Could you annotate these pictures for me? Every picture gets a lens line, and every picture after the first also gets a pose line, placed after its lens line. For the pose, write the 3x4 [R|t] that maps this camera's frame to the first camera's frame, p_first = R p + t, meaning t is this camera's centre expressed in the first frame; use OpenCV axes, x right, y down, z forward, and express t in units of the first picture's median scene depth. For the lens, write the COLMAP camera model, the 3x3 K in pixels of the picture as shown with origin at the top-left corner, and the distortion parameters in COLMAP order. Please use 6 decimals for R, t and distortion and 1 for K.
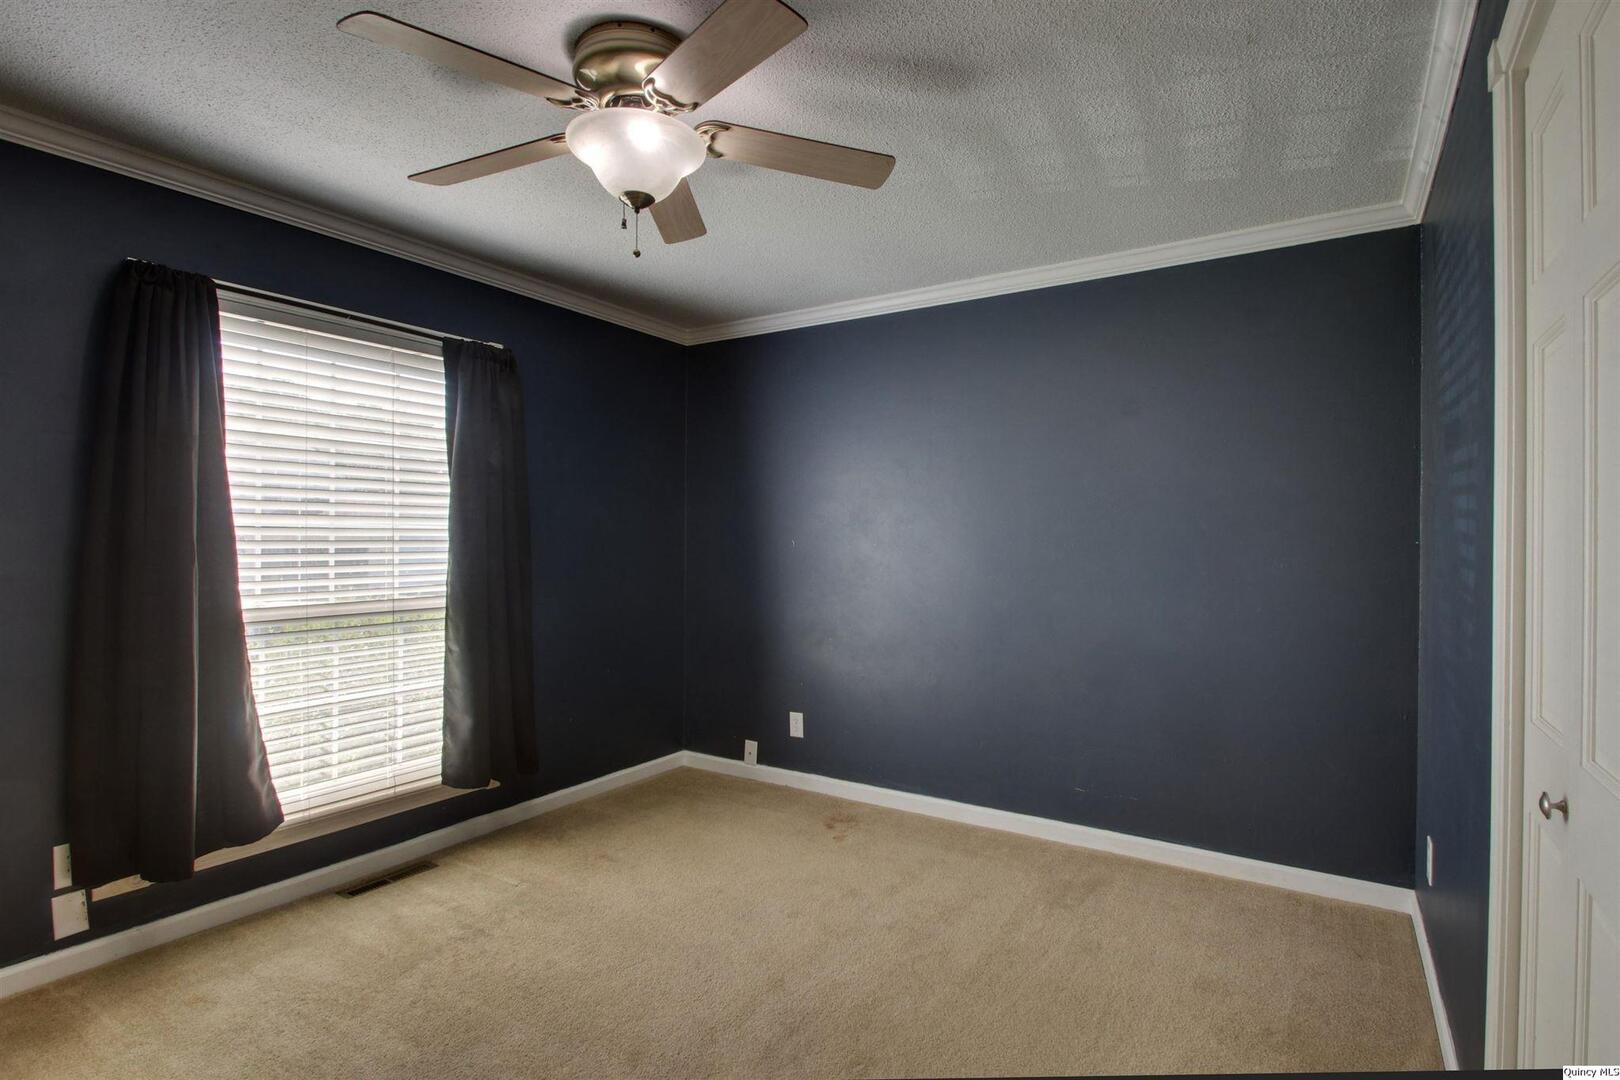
lens RADIAL K [[784.4, 0, 810.0], [0, 784.4, 540.0], [0, 0, 1]] dist [0.011486, -0.016985]
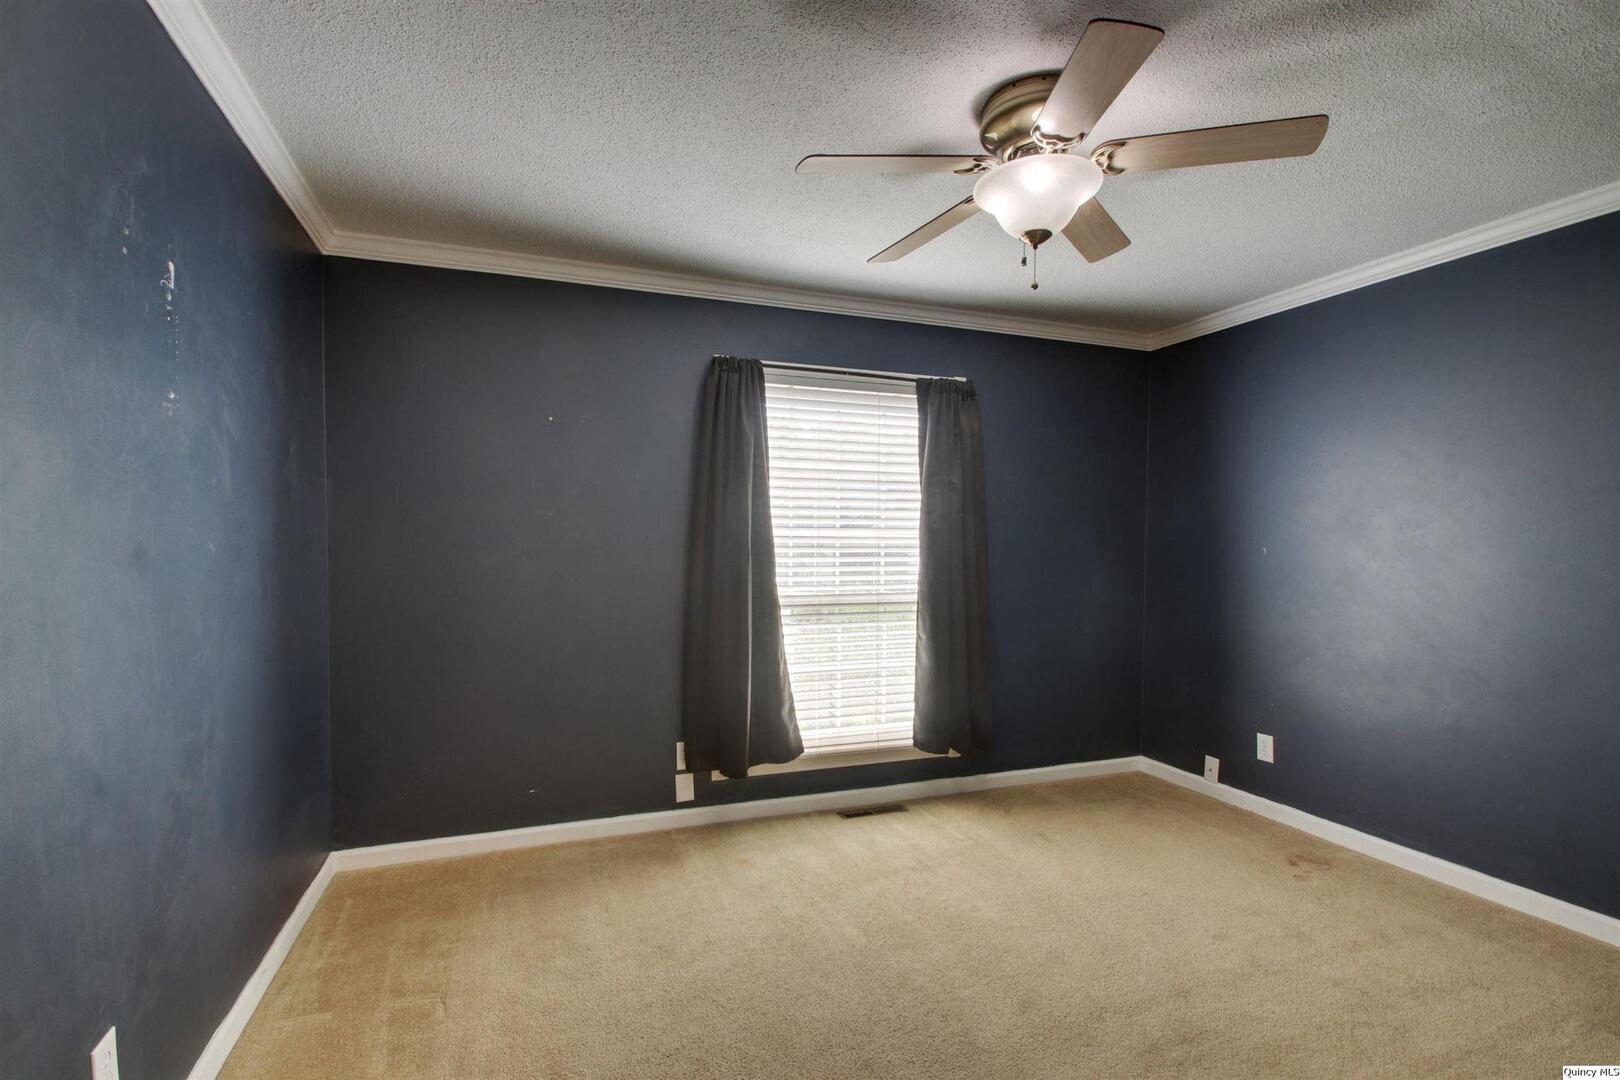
lens RADIAL K [[741.9, 0, 807.0], [0, 741.9, 565.5], [0, 0, 1]] dist [0.009816, -0.013454]
pose [[0.797056, 0.017890, -0.603641, 0.108978], [-0.002495, 0.999650, 0.026333, -0.000262], [0.603900, -0.019483, 0.796822, -0.019903]]
